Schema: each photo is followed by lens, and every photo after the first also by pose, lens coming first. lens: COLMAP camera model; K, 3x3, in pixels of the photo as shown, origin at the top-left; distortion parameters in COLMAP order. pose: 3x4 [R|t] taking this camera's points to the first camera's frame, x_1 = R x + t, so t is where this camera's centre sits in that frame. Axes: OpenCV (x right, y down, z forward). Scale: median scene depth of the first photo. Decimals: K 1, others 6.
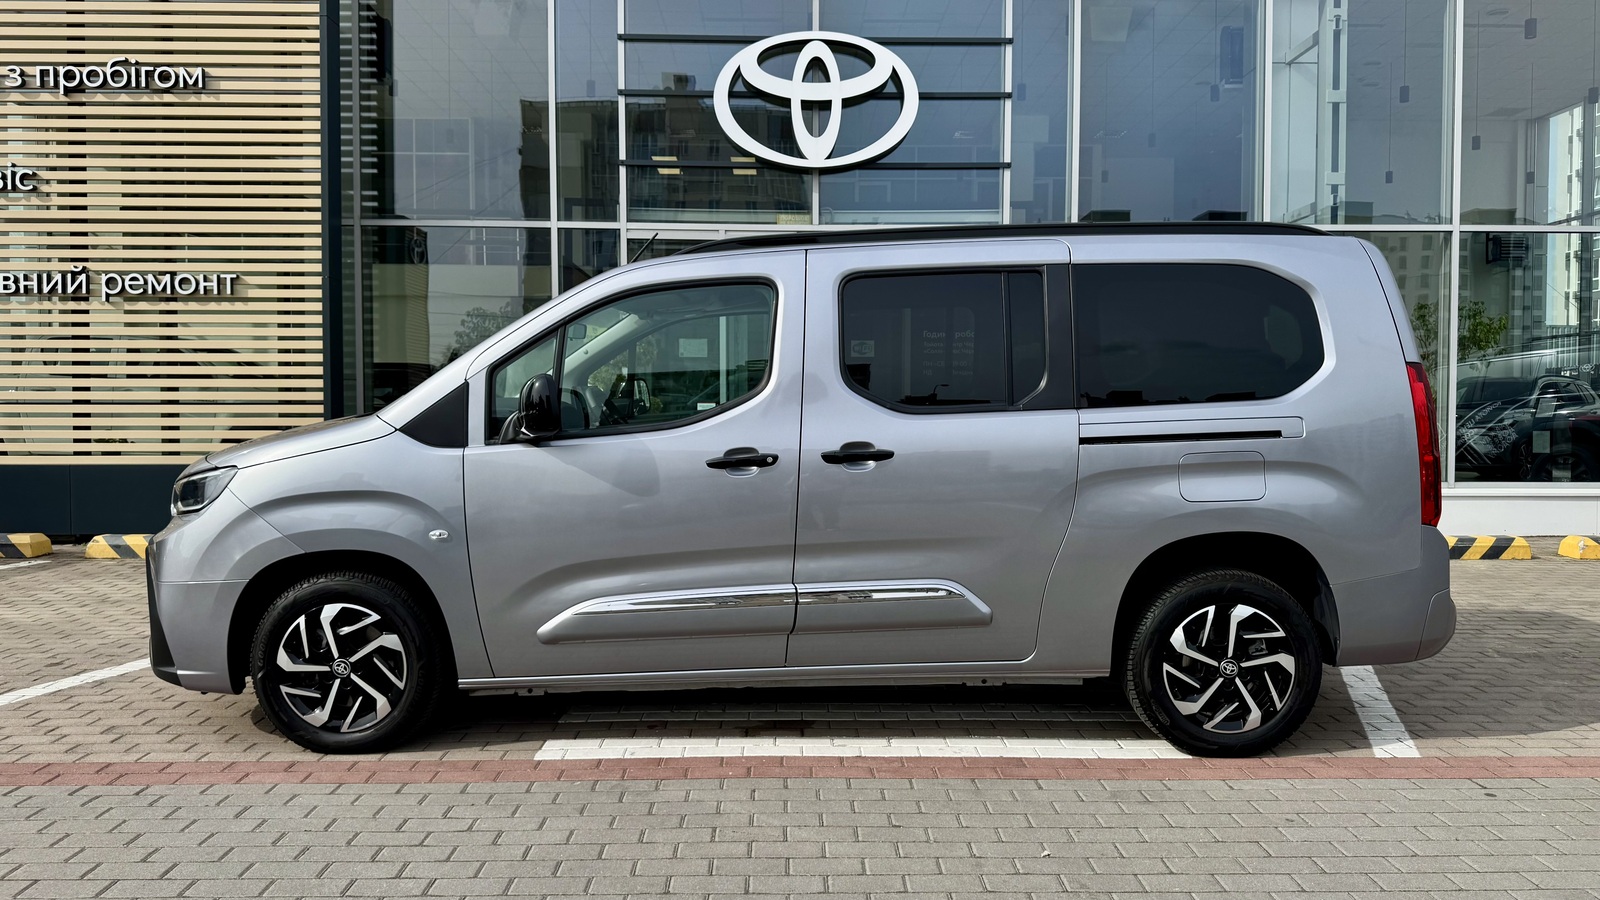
lens RADIAL K [[1142.6, 0, 799.6], [0, 1142.6, 456.3], [0, 0, 1]] dist [0.021489, -0.026978]
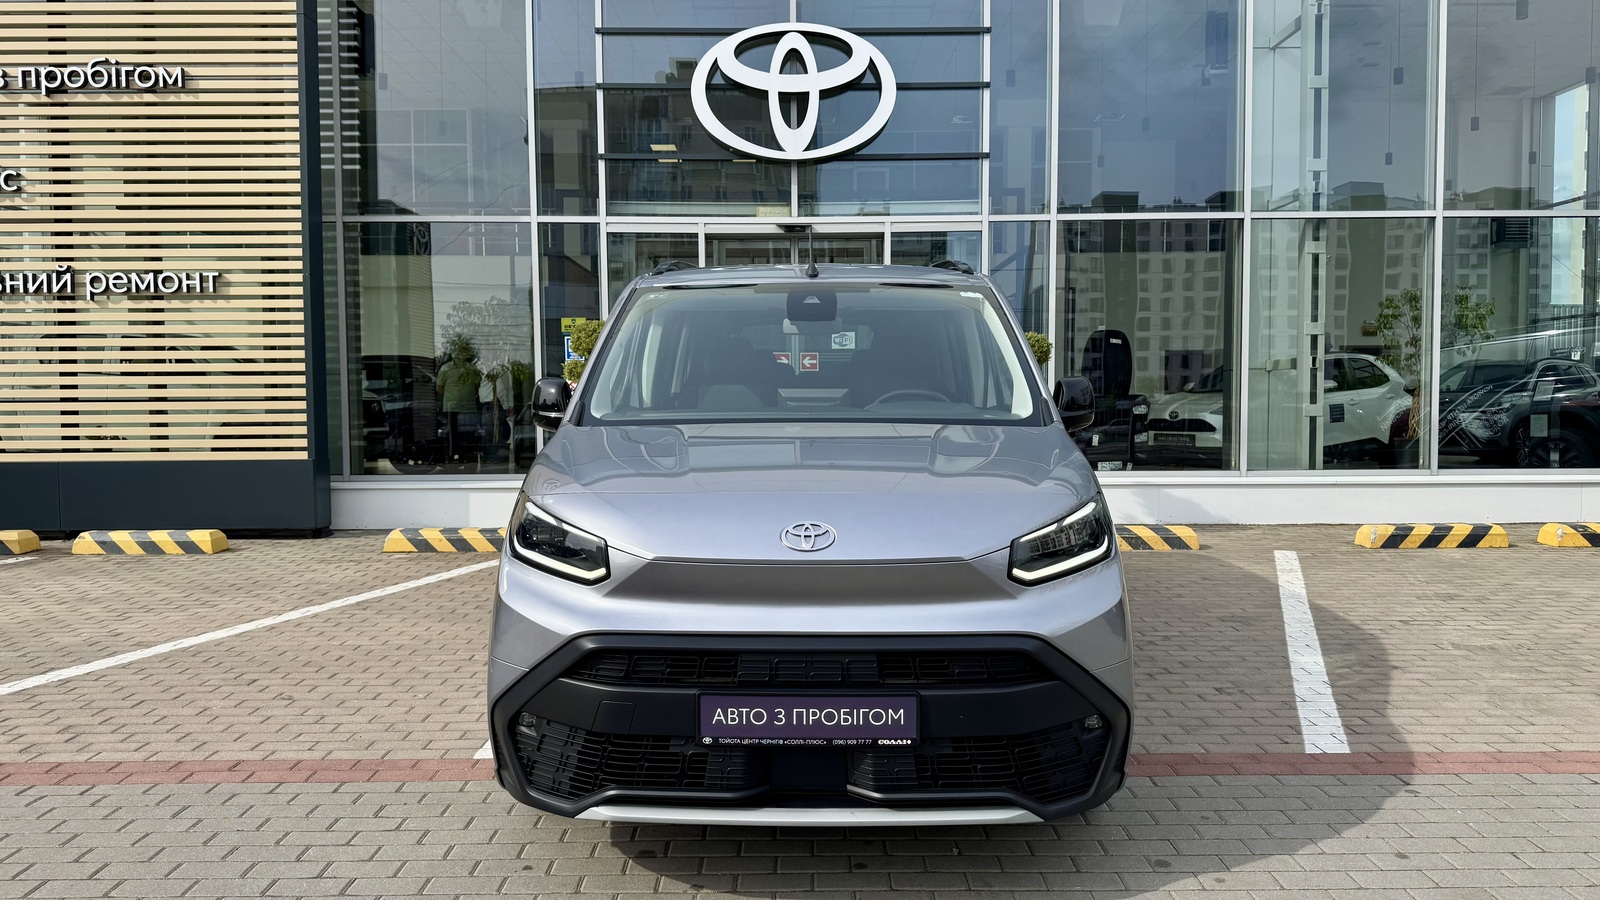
lens RADIAL K [[1142.6, 0, 796.3], [0, 1142.6, 458.1], [0, 0, 1]] dist [0.021489, -0.026978]
pose [[0.999875, -0.006653, -0.014330, 0.031190], [0.006868, 0.999864, 0.015012, -0.006731], [0.014228, -0.015108, 0.999785, -0.004763]]
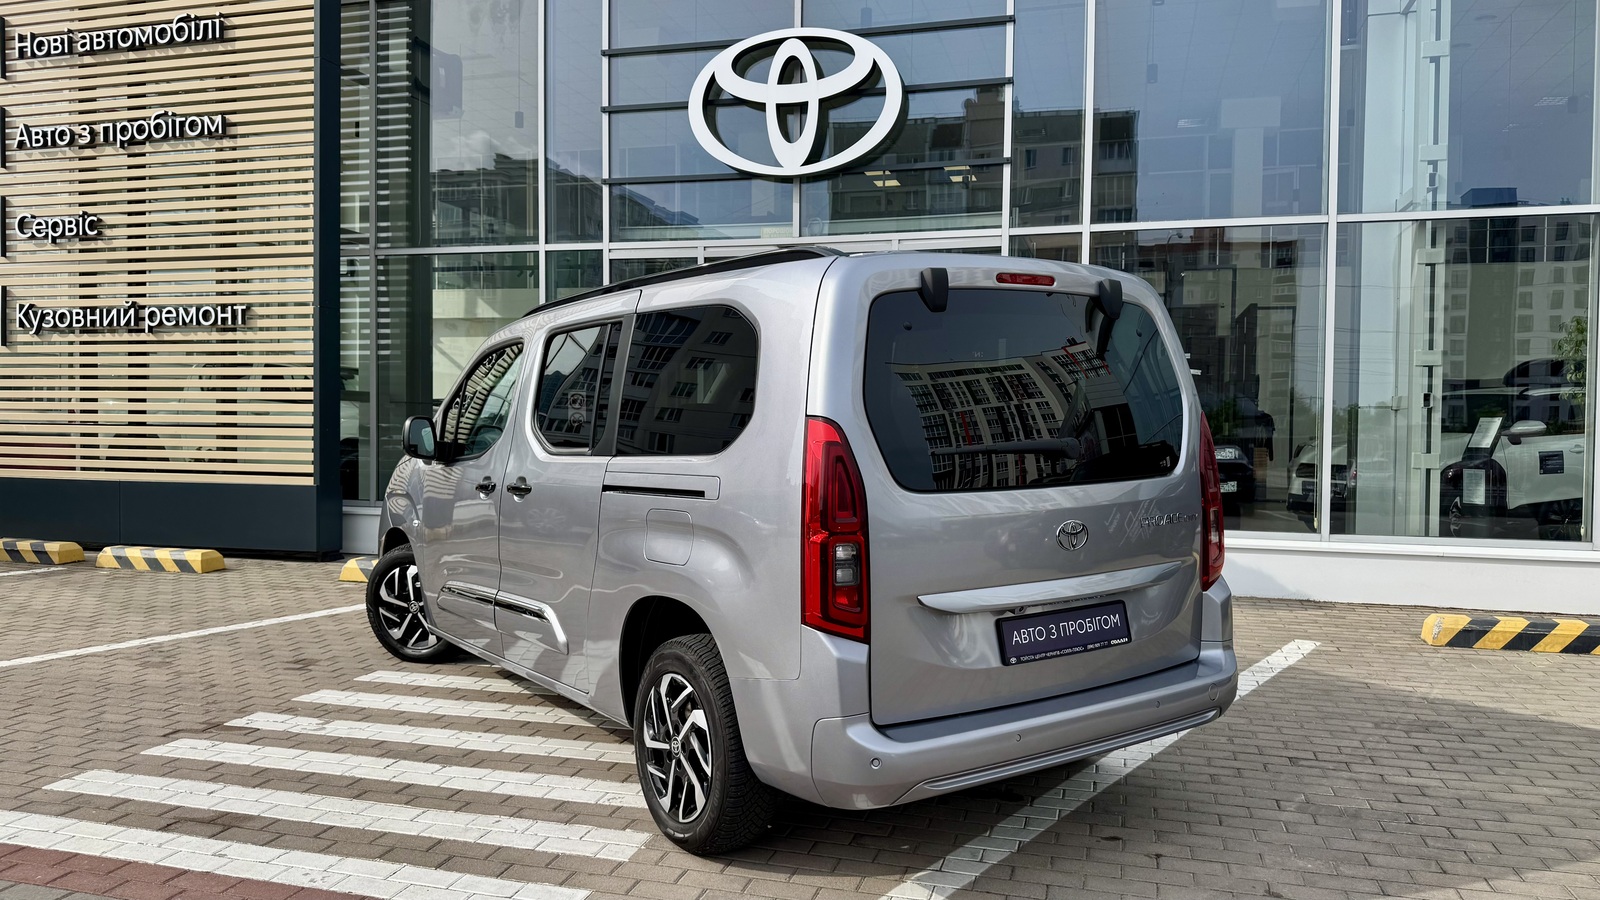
lens RADIAL K [[1142.6, 0, 796.0], [0, 1142.6, 449.6], [0, 0, 1]] dist [0.021489, -0.026978]
pose [[0.955870, 0.014986, -0.293407, 0.313924], [-0.018797, 0.999772, -0.010172, -0.023446], [0.293187, 0.015238, 0.955934, 0.131159]]
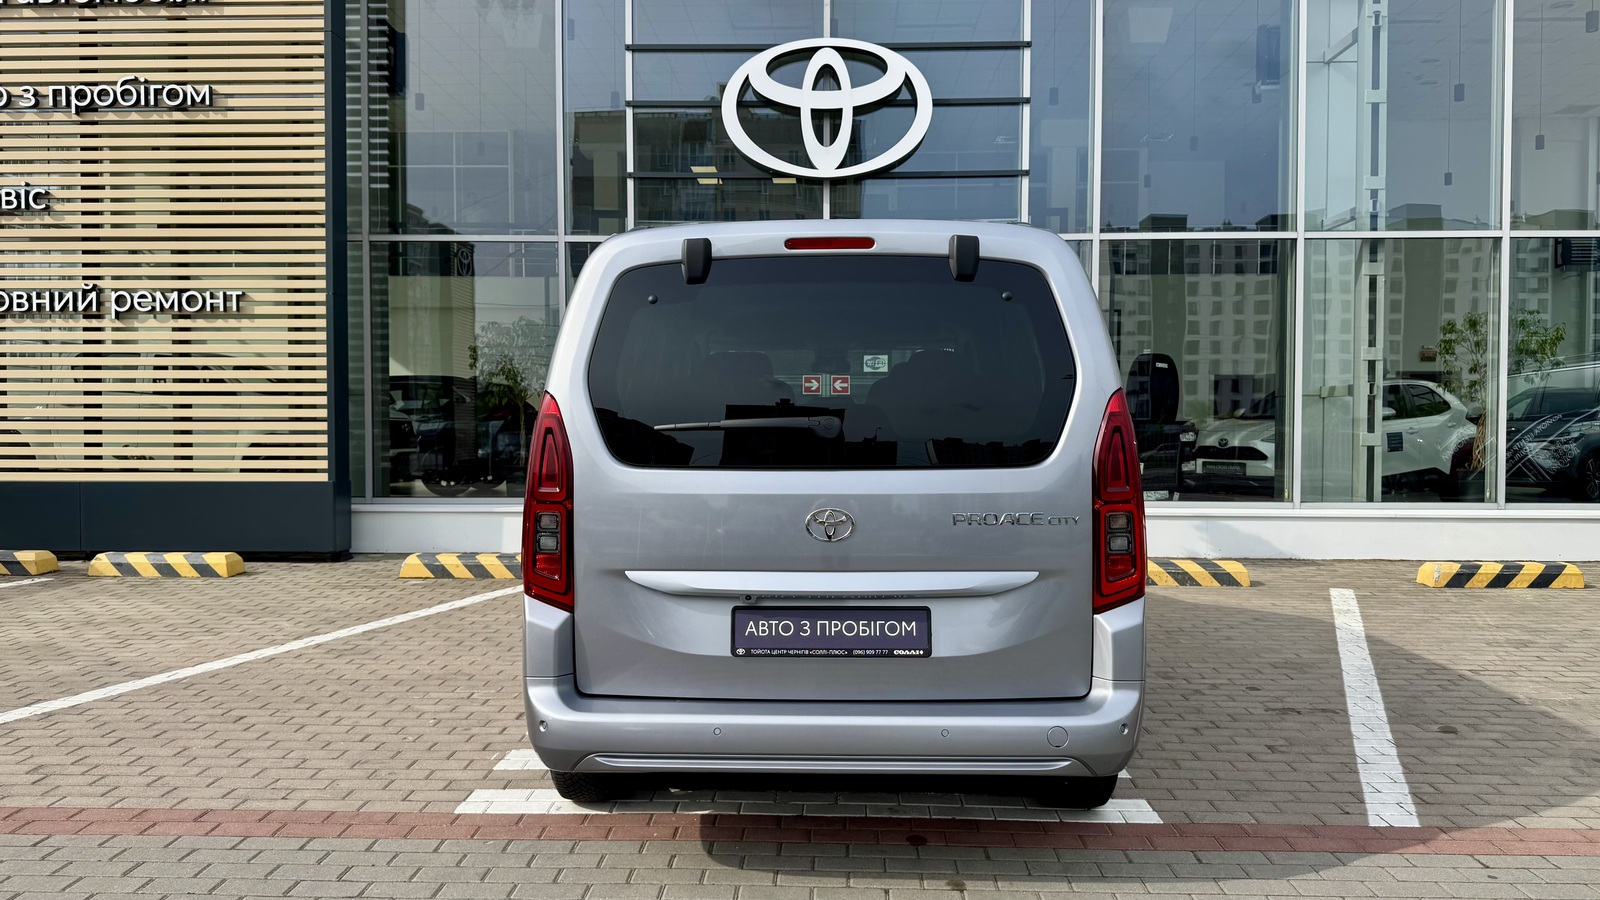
lens RADIAL K [[1142.6, 0, 794.2], [0, 1142.6, 455.4], [0, 0, 1]] dist [0.021489, -0.026978]
pose [[0.998548, 0.001700, -0.053846, 0.042756], [-0.002037, 0.999979, -0.006190, -0.010602], [0.053835, 0.006291, 0.998530, 0.030200]]
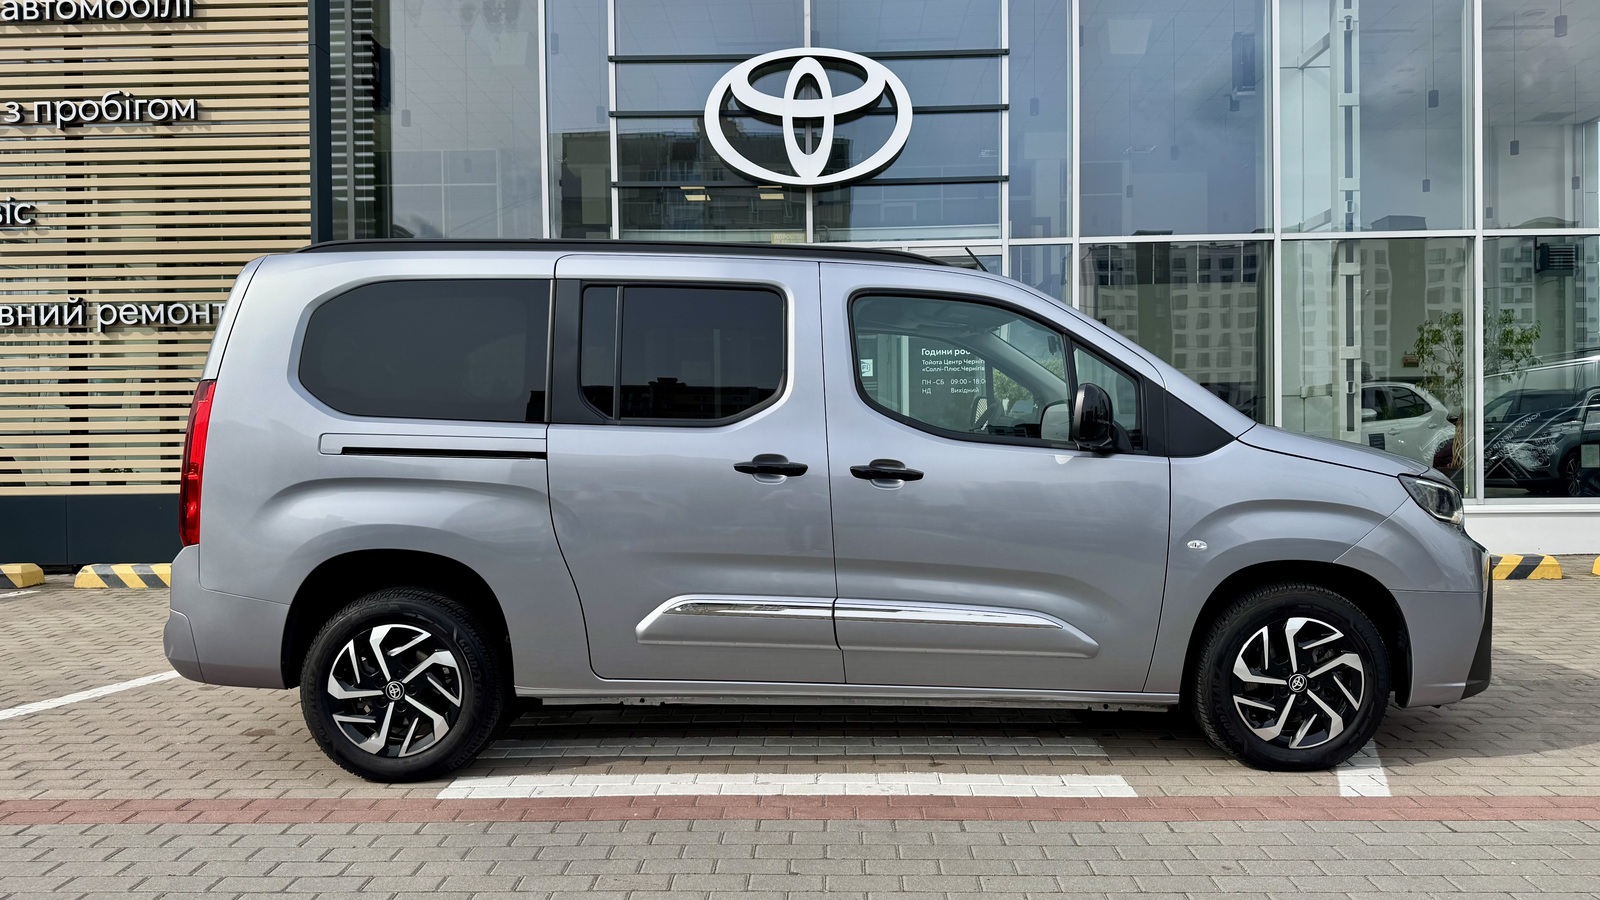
lens RADIAL K [[1142.6, 0, 797.7], [0, 1142.6, 454.3], [0, 0, 1]] dist [0.021489, -0.026978]
pose [[0.998934, -0.011858, -0.044618, 0.049354], [0.010820, 0.999667, -0.023439, 0.002261], [0.044881, 0.022931, 0.998729, 0.024711]]
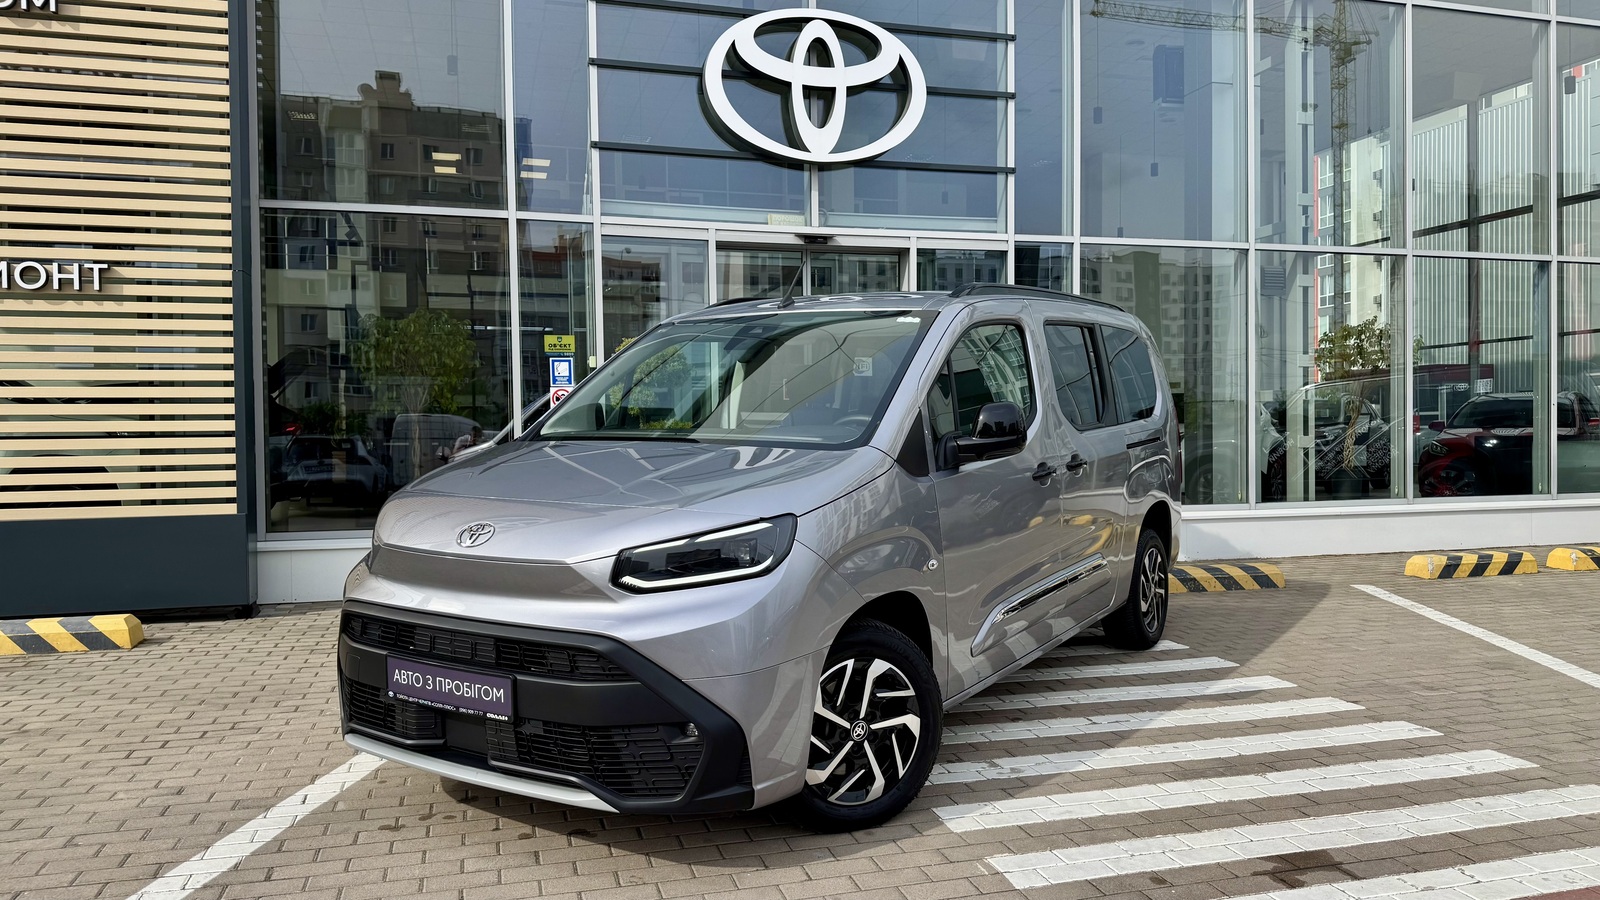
lens RADIAL K [[1142.6, 0, 802.0], [0, 1142.6, 454.9], [0, 0, 1]] dist [0.021489, -0.026978]
pose [[0.965911, -0.016025, 0.258379, -0.248635], [0.020248, 0.999701, -0.013693, -0.014737], [-0.258082, 0.018458, 0.965947, 0.162568]]
